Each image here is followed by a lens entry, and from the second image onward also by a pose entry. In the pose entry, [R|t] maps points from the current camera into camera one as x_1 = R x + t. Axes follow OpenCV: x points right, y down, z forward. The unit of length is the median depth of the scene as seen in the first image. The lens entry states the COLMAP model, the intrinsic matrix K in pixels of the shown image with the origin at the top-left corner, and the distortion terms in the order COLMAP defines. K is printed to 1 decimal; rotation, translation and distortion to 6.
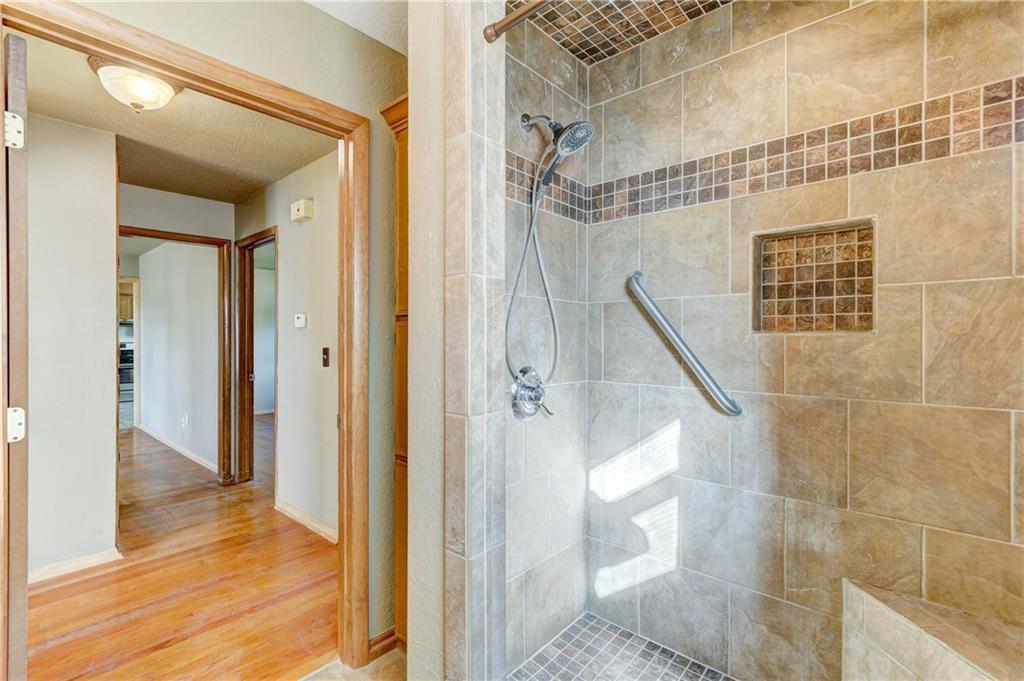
lens RADIAL K [[465.9, 0, 507.5], [0, 465.9, 338.0], [0, 0, 1]] dist [-0.005567, 0.003663]
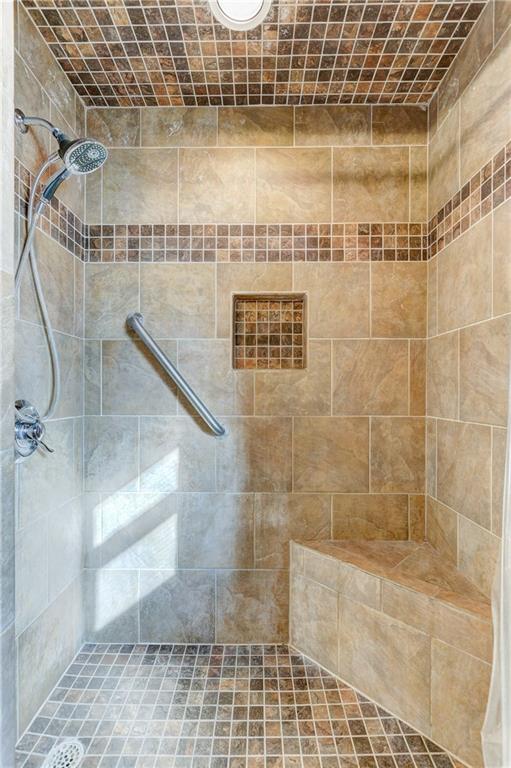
lens RADIAL K [[349.4, 0, 256.6], [0, 349.4, 389.3], [0, 0, 1]] dist [-0.005567, 0.003663]
pose [[0.752519, 0.000126, 0.658570, -0.058266], [-0.001096, 0.999999, 0.001061, 0.040702], [-0.658569, -0.001520, 0.752518, 0.222022]]
